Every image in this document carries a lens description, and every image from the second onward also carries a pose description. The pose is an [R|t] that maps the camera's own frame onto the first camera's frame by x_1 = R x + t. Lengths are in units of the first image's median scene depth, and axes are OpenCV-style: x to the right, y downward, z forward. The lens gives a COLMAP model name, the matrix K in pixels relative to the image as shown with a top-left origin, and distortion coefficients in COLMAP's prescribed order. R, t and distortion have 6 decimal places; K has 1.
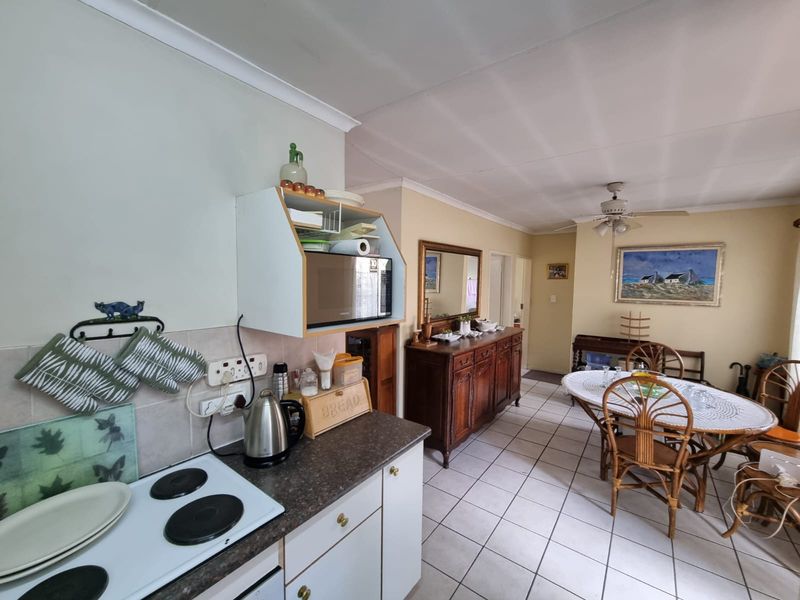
lens RADIAL K [[325.9, 0, 403.7], [0, 325.9, 299.4], [0, 0, 1]] dist [-0.003087, -0.000851]
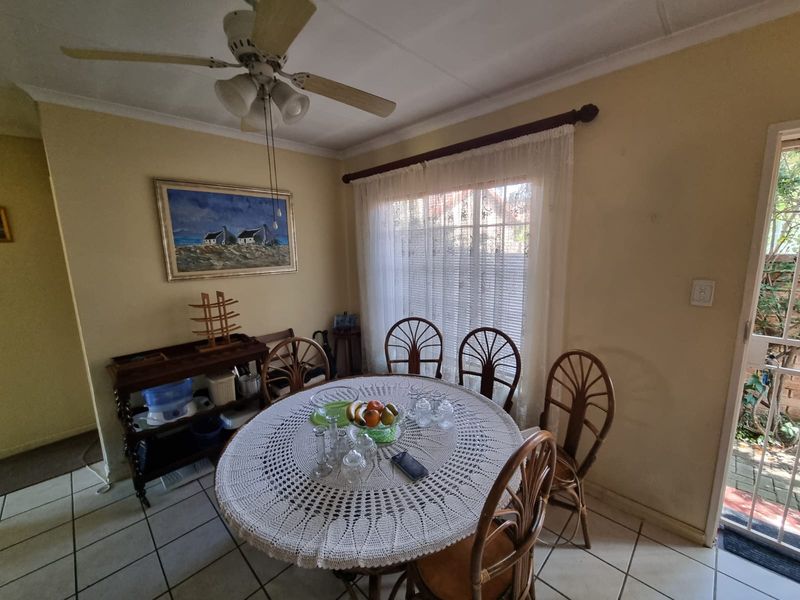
lens RADIAL K [[325.9, 0, 403.3], [0, 325.9, 302.6], [0, 0, 1]] dist [-0.003087, -0.000851]
pose [[0.115964, -0.187358, 0.975423, 0.159667], [0.081283, 0.980544, 0.178679, -0.023327], [-0.989922, 0.058565, 0.128937, 0.568260]]
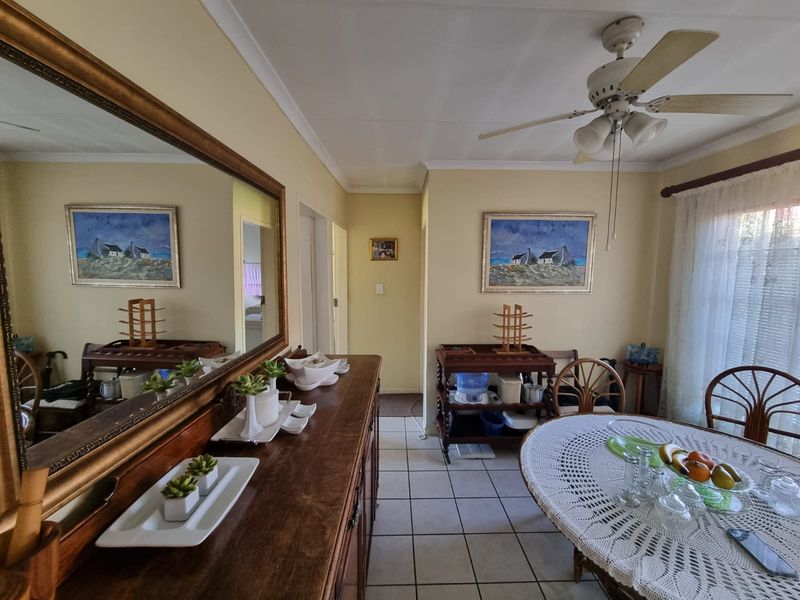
lens RADIAL K [[325.9, 0, 405.4], [0, 325.9, 302.1], [0, 0, 1]] dist [-0.003087, -0.000851]
pose [[0.776484, -0.074226, 0.625750, 0.094641], [0.041596, 0.996910, 0.066636, -0.025053], [-0.628762, -0.025713, 0.777172, 0.596168]]
